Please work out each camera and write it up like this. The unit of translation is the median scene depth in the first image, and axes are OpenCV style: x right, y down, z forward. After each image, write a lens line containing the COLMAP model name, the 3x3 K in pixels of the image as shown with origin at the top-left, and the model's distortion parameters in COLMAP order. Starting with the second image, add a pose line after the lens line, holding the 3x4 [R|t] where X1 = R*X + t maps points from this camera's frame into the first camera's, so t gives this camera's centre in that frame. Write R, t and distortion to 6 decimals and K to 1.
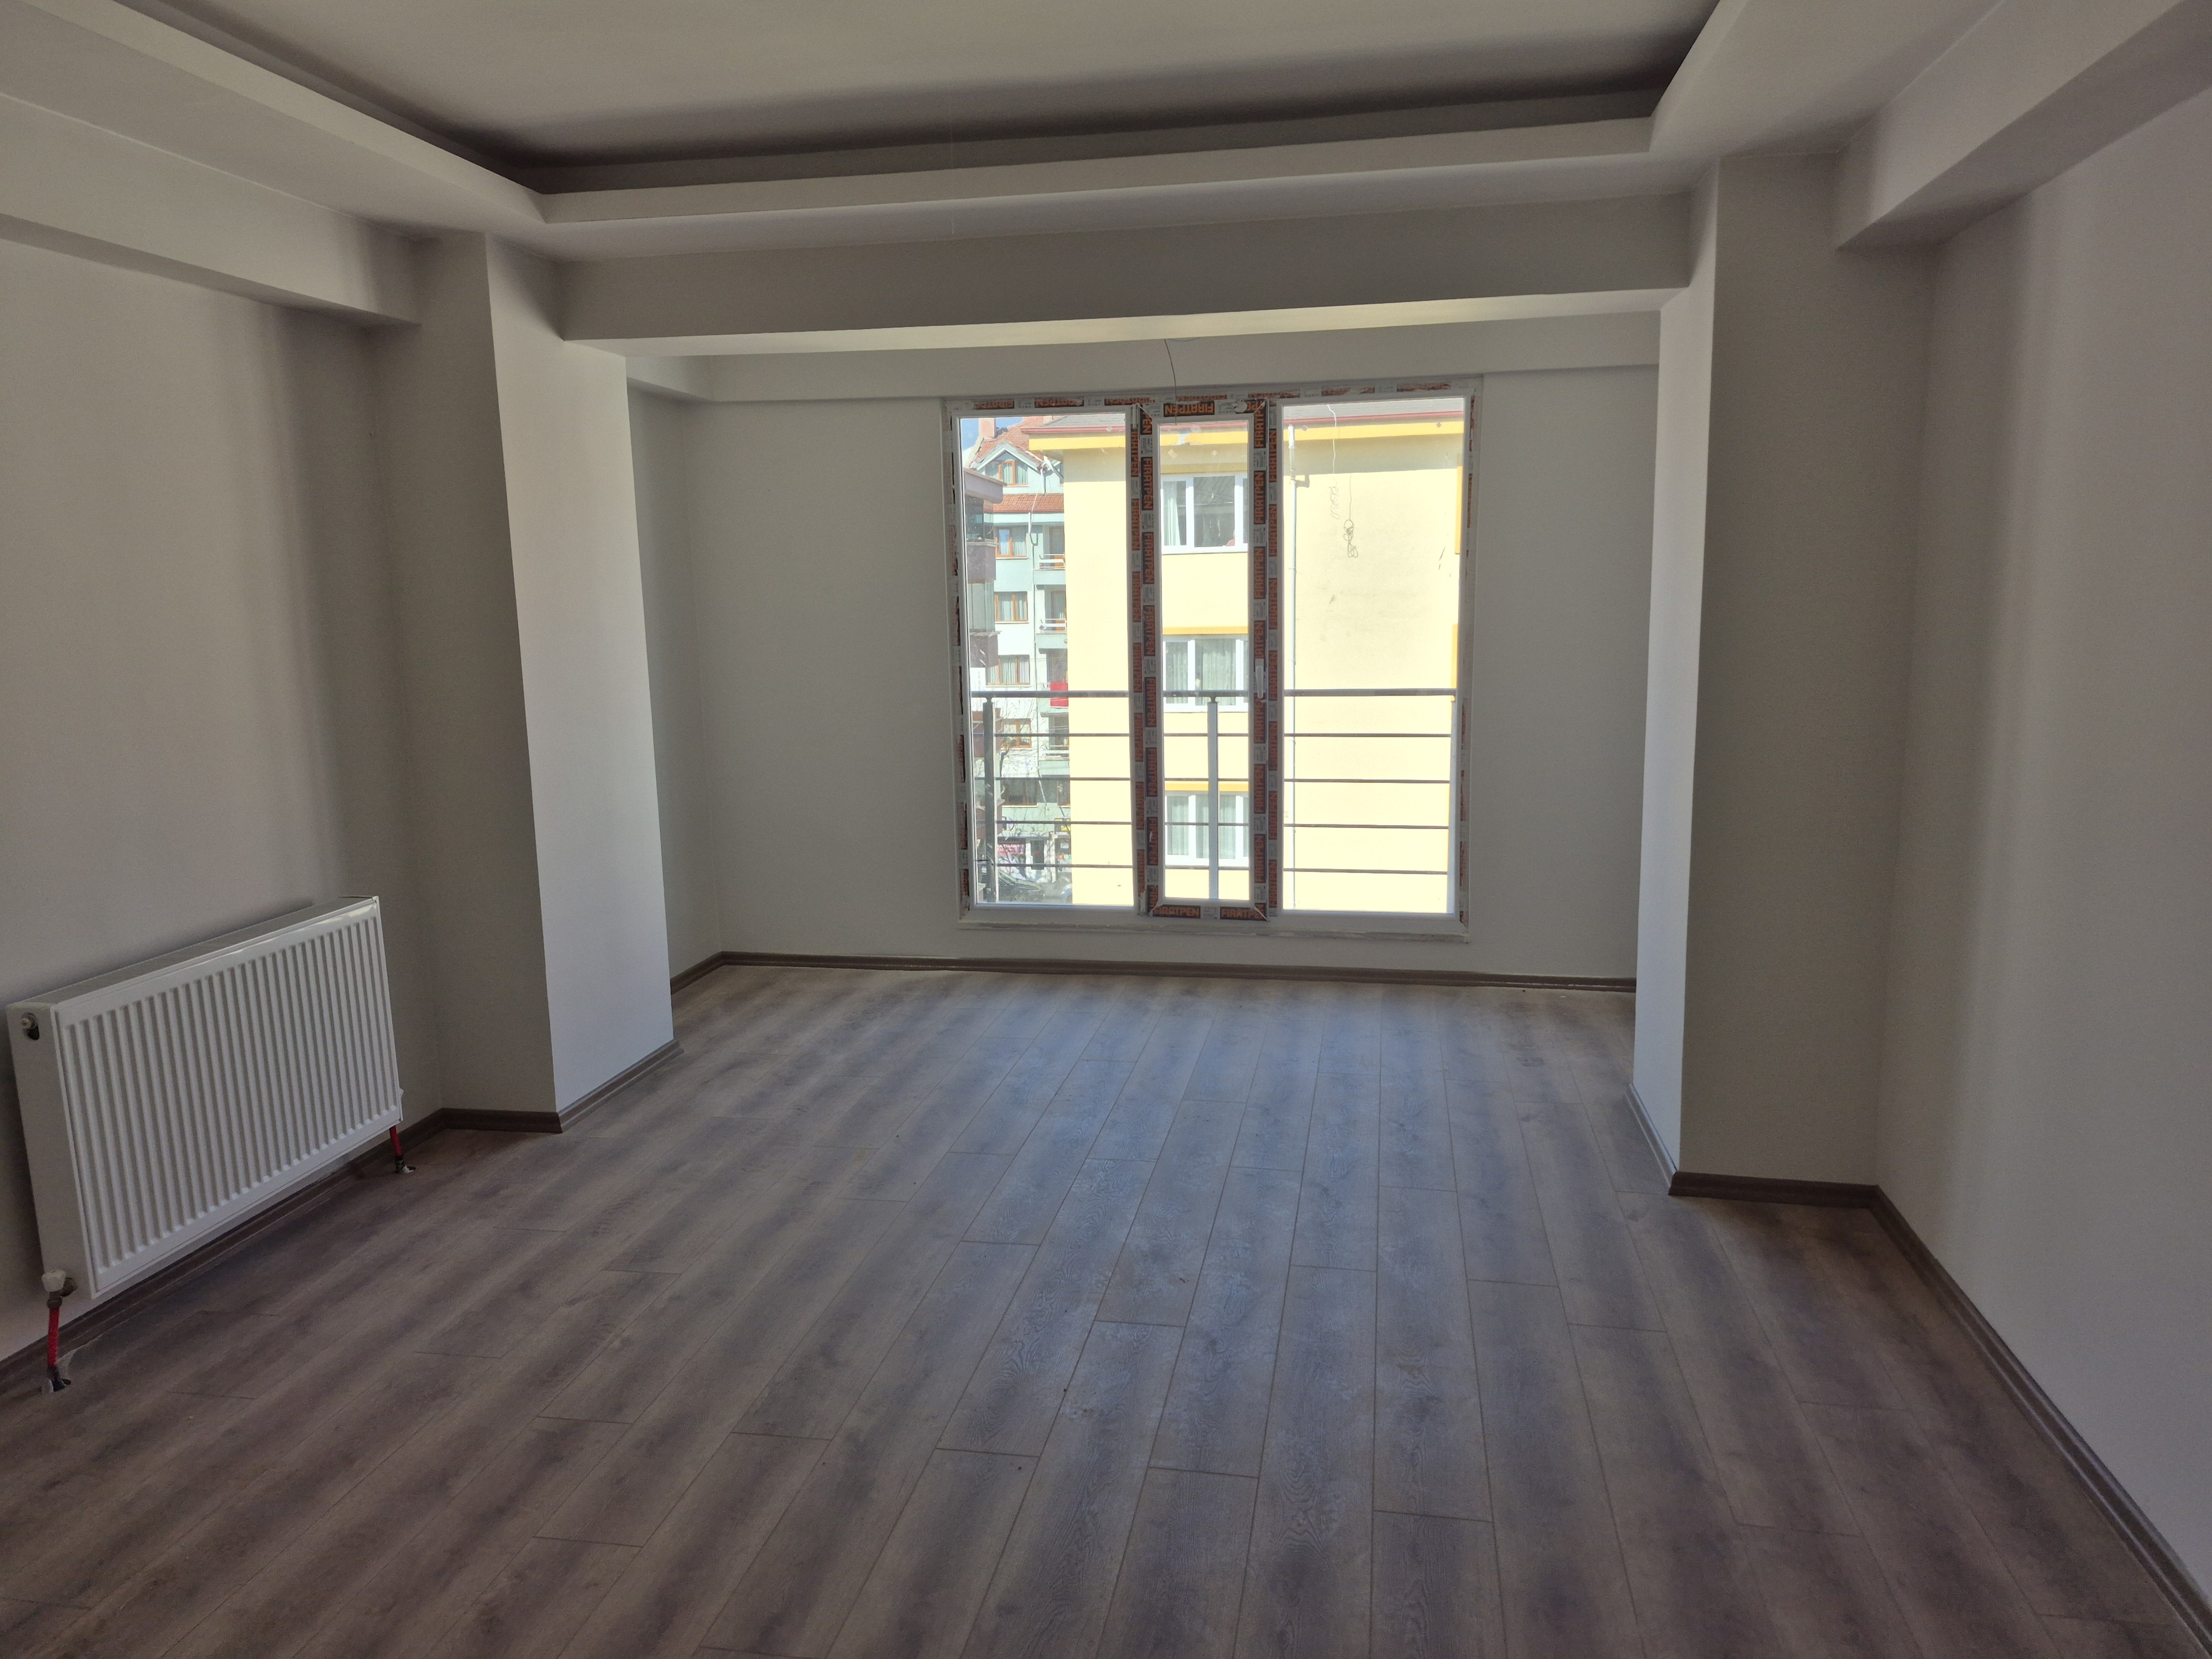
lens RADIAL K [[1530.1, 0, 1110.2], [0, 1530.1, 841.5], [0, 0, 1]] dist [0.093778, -0.105298]
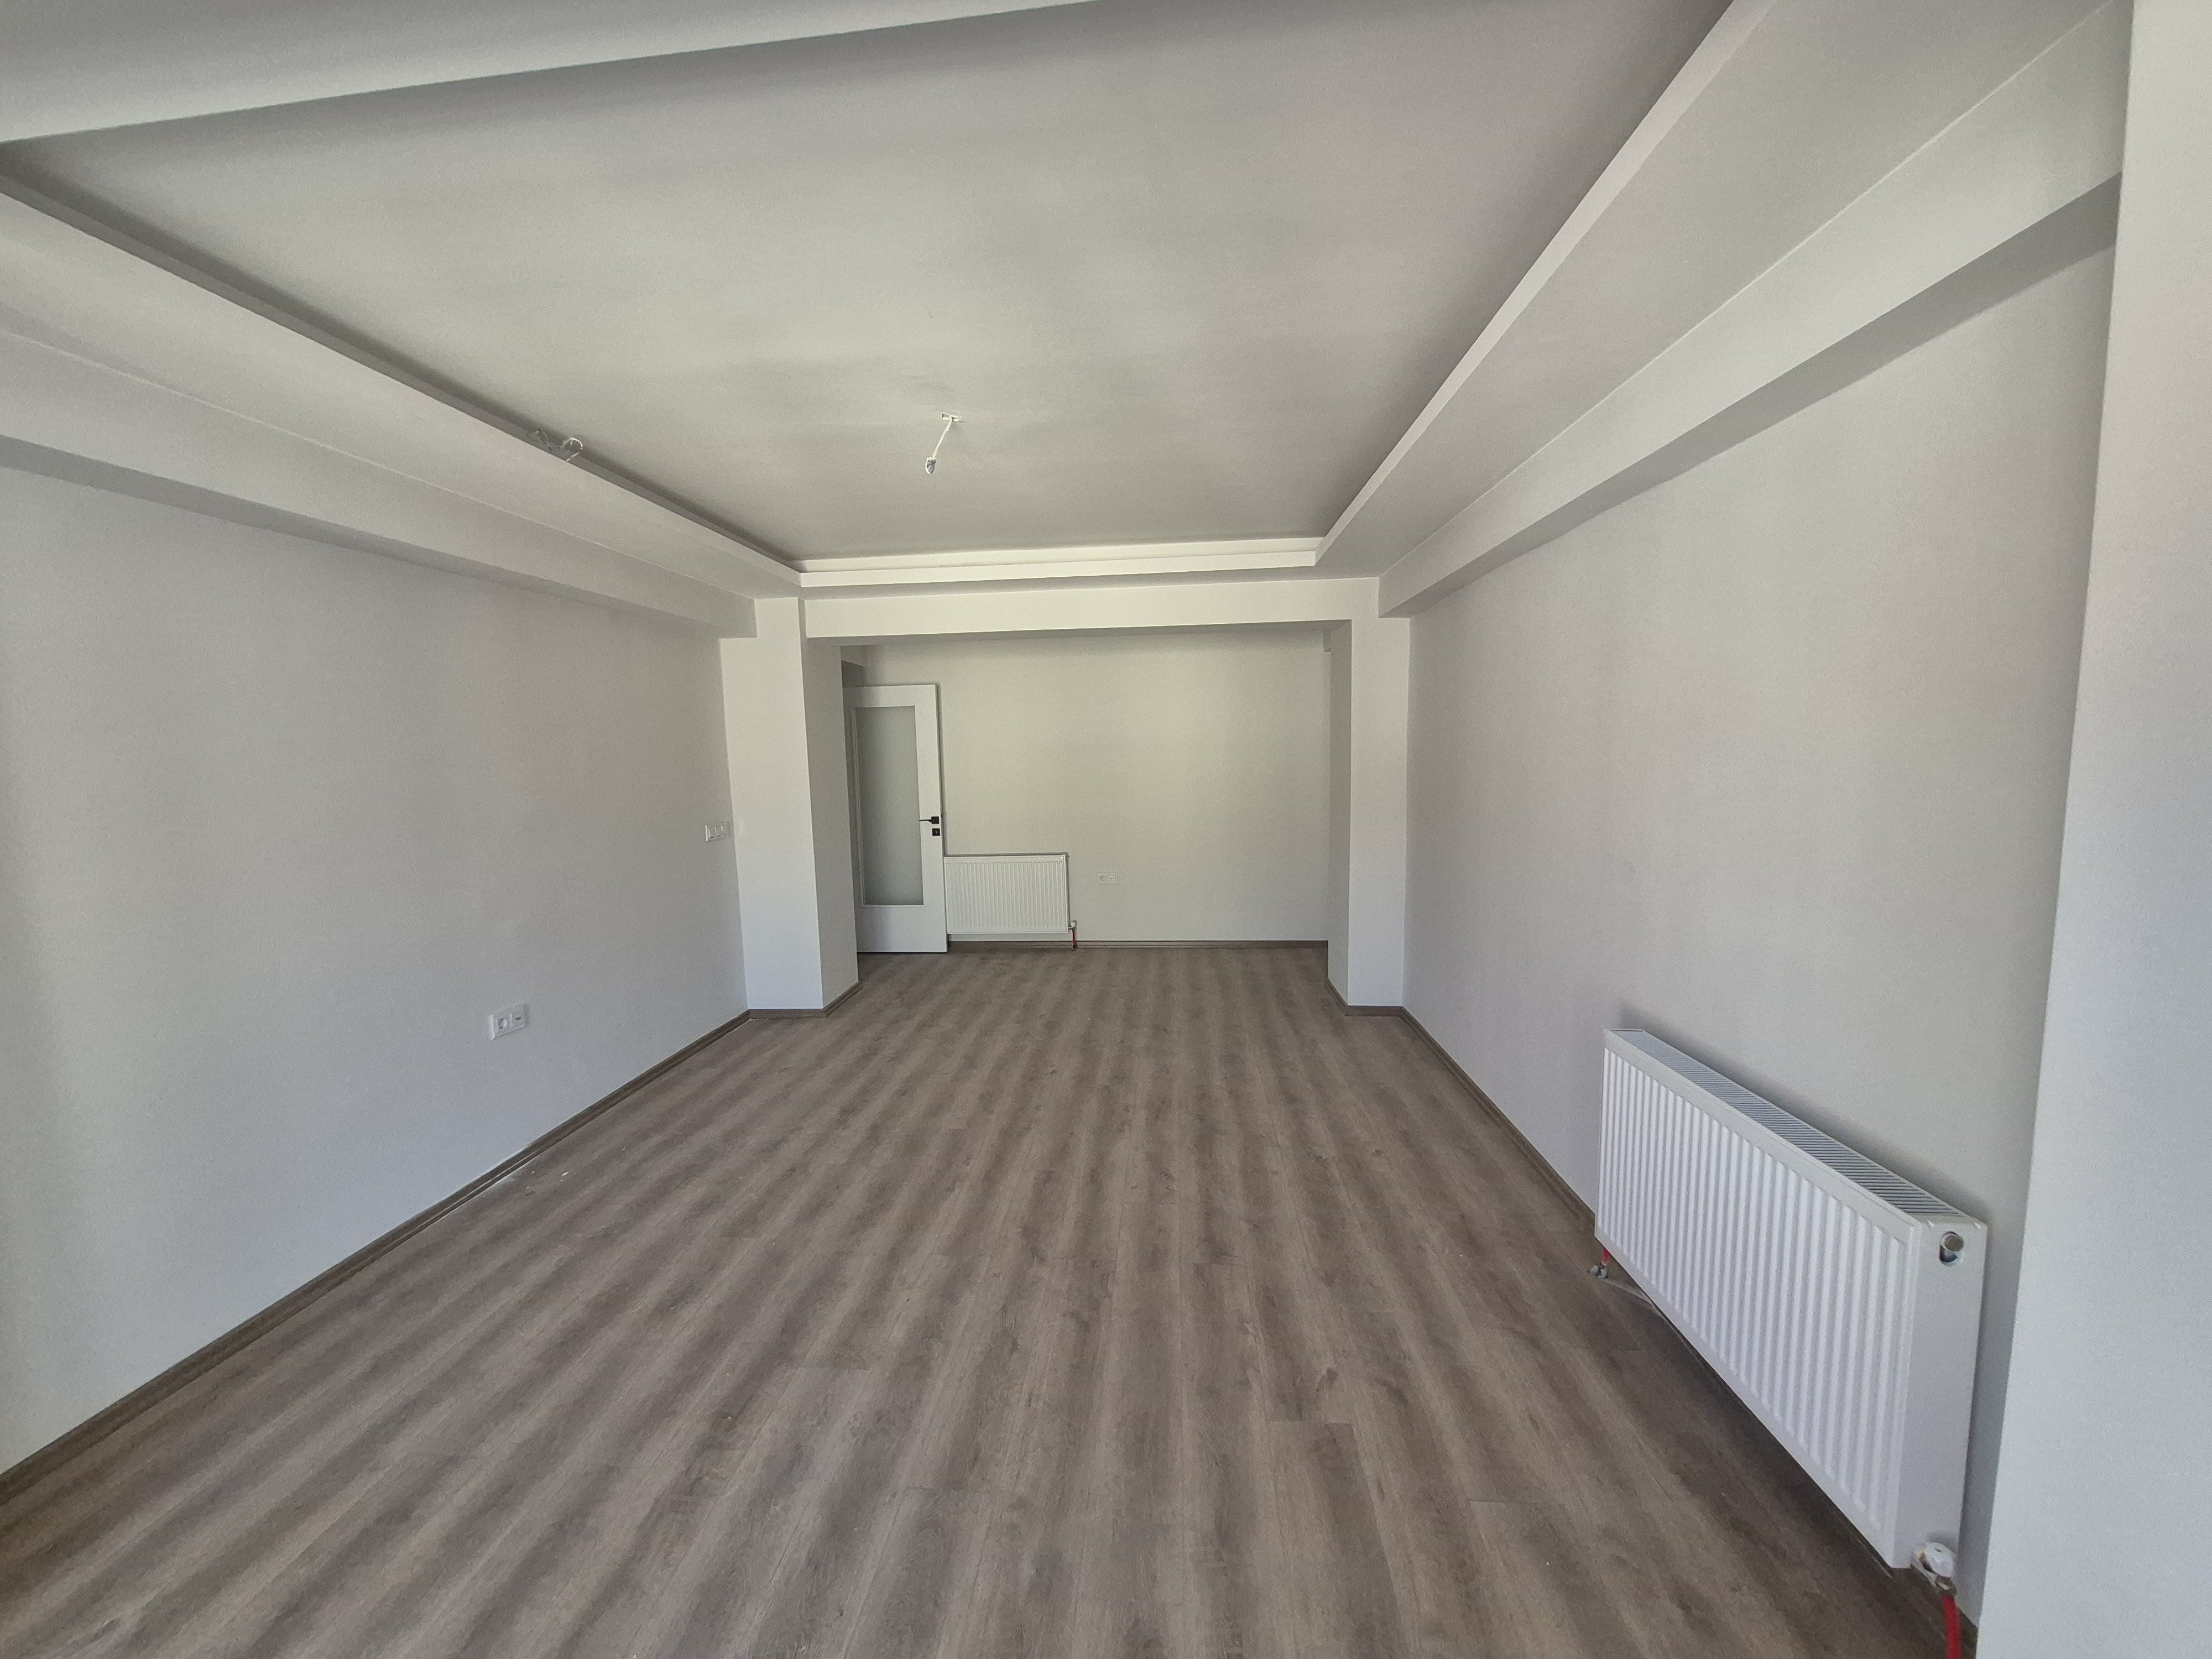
lens RADIAL K [[866.3, 0, 1093.3], [0, 866.3, 844.7], [0, 0, 1]] dist [0.000386, -0.000318]
pose [[-0.995683, 0.048807, -0.078948, -0.151072], [0.025369, 0.961297, 0.274344, -0.269037], [0.089283, 0.271156, -0.958385, 1.582620]]
